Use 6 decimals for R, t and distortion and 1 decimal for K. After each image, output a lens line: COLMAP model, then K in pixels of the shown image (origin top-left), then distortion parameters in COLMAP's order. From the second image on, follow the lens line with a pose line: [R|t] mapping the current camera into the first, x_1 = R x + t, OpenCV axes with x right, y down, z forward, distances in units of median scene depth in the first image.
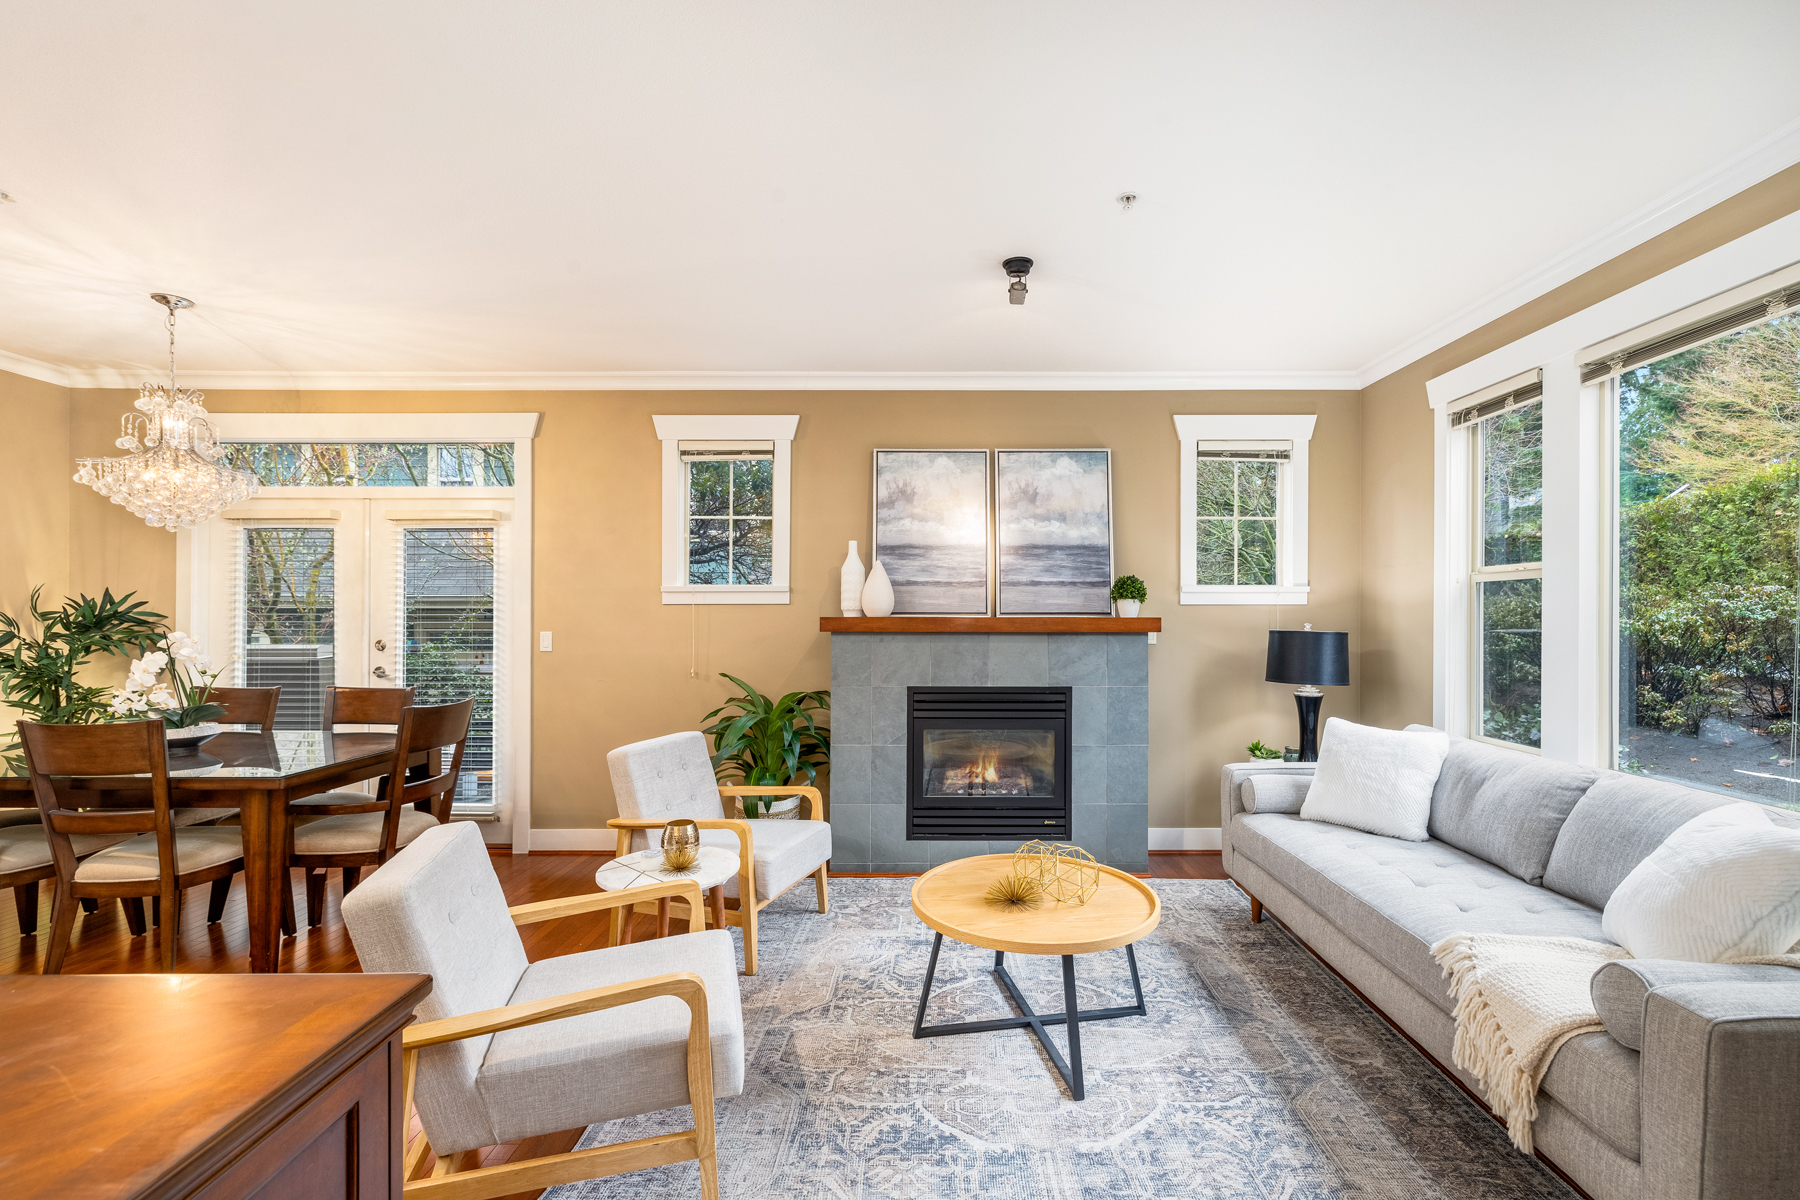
lens RADIAL K [[765.1, 0, 932.4], [0, 765.1, 620.9], [0, 0, 1]] dist [0.000050, 0.000228]
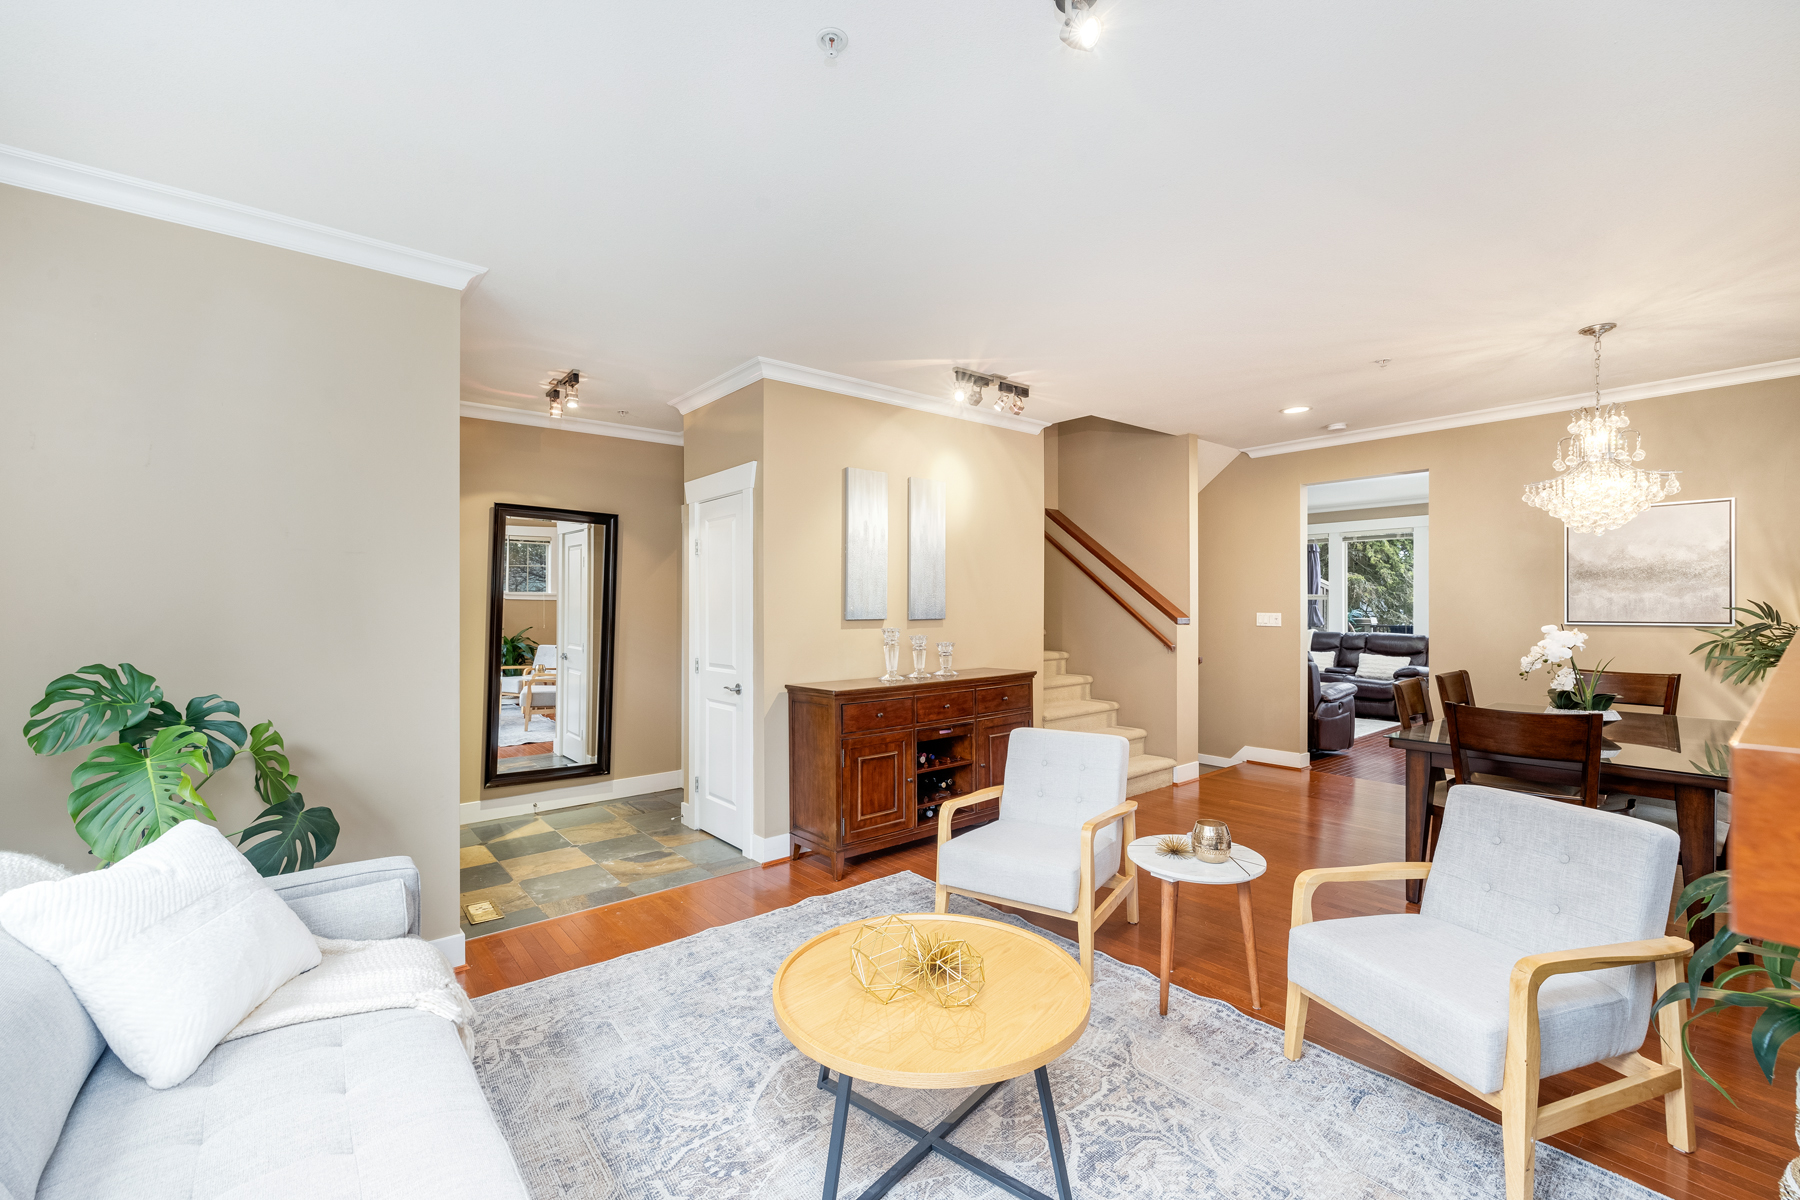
lens RADIAL K [[751.6, 0, 900.0], [0, 751.6, 600.0], [0, 0, 1]] dist [0.000946, -0.000354]
pose [[-0.769564, 0.000436, -0.638569, 0.420377], [0.001223, 0.999999, -0.000791, -0.020114], [0.638568, -0.001389, -0.769564, 1.022268]]
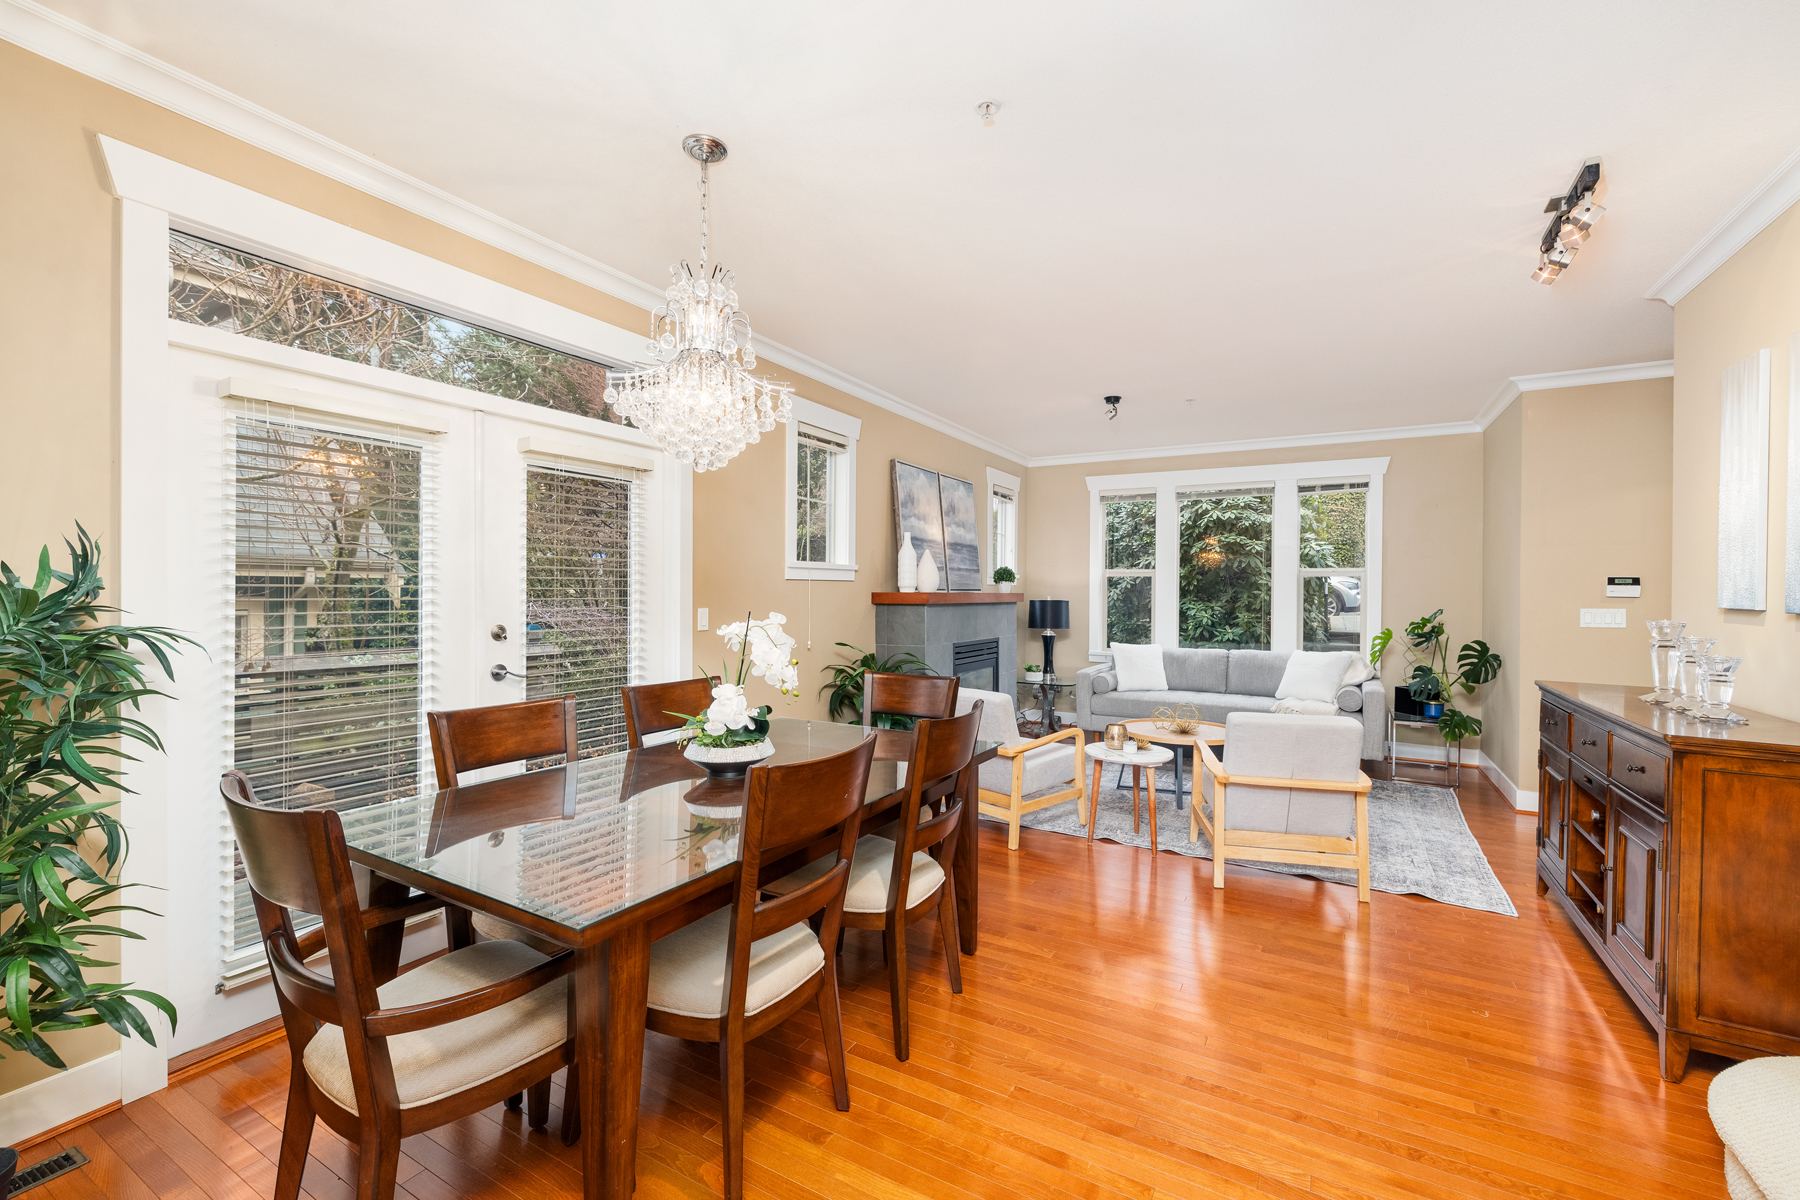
lens RADIAL K [[751.6, 0, 900.0], [0, 751.6, 600.0], [0, 0, 1]] dist [0.000946, -0.000354]
pose [[0.499716, -0.007089, 0.866160, -1.282309], [-0.002697, 0.999949, 0.009741, -0.004688], [-0.866185, -0.007204, 0.499671, 0.416715]]
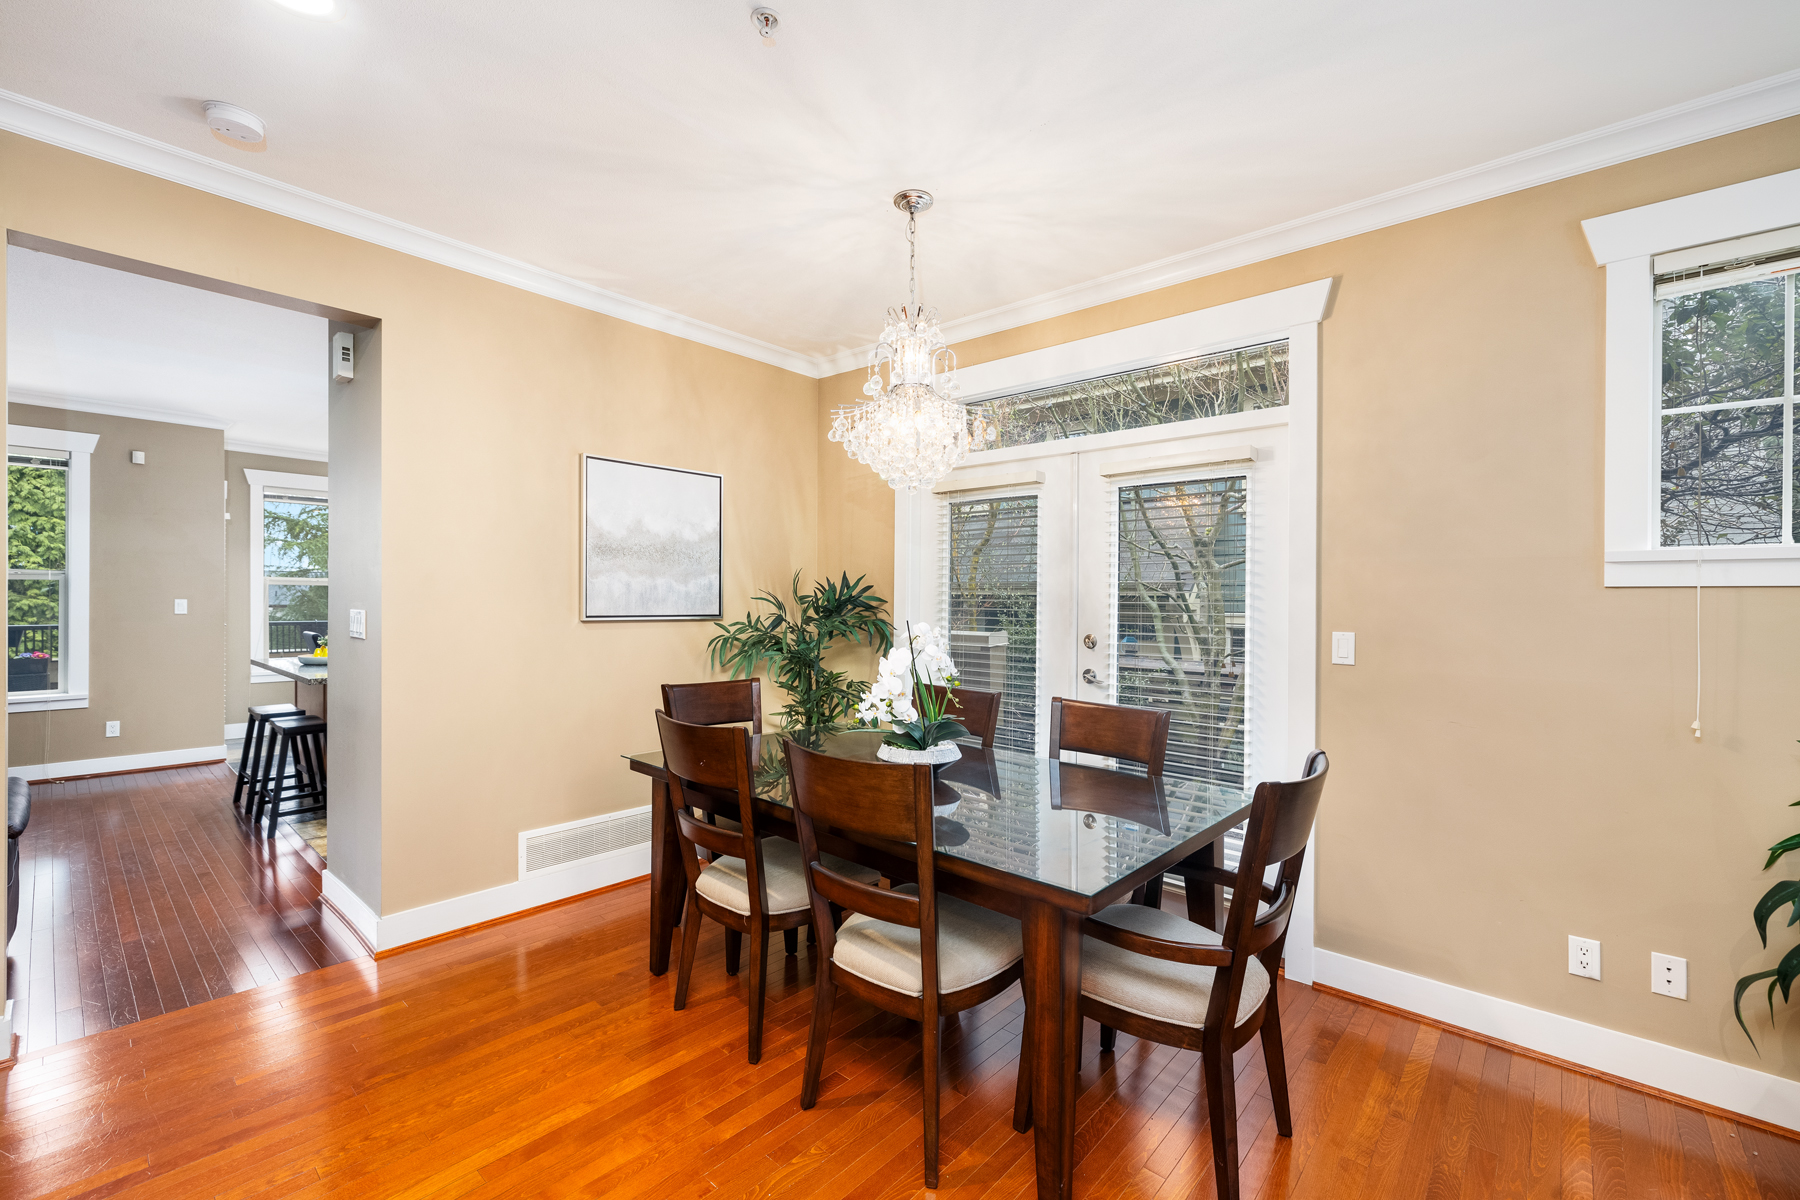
lens RADIAL K [[724.5, 0, 901.8], [0, 724.5, 653.3], [0, 0, 1]] dist [0.015919, -0.014155]
pose [[0.755492, 0.056754, -0.652695, -0.436922], [-0.015179, 0.997490, 0.069165, -0.004273], [0.654982, -0.042346, 0.754457, 0.365468]]
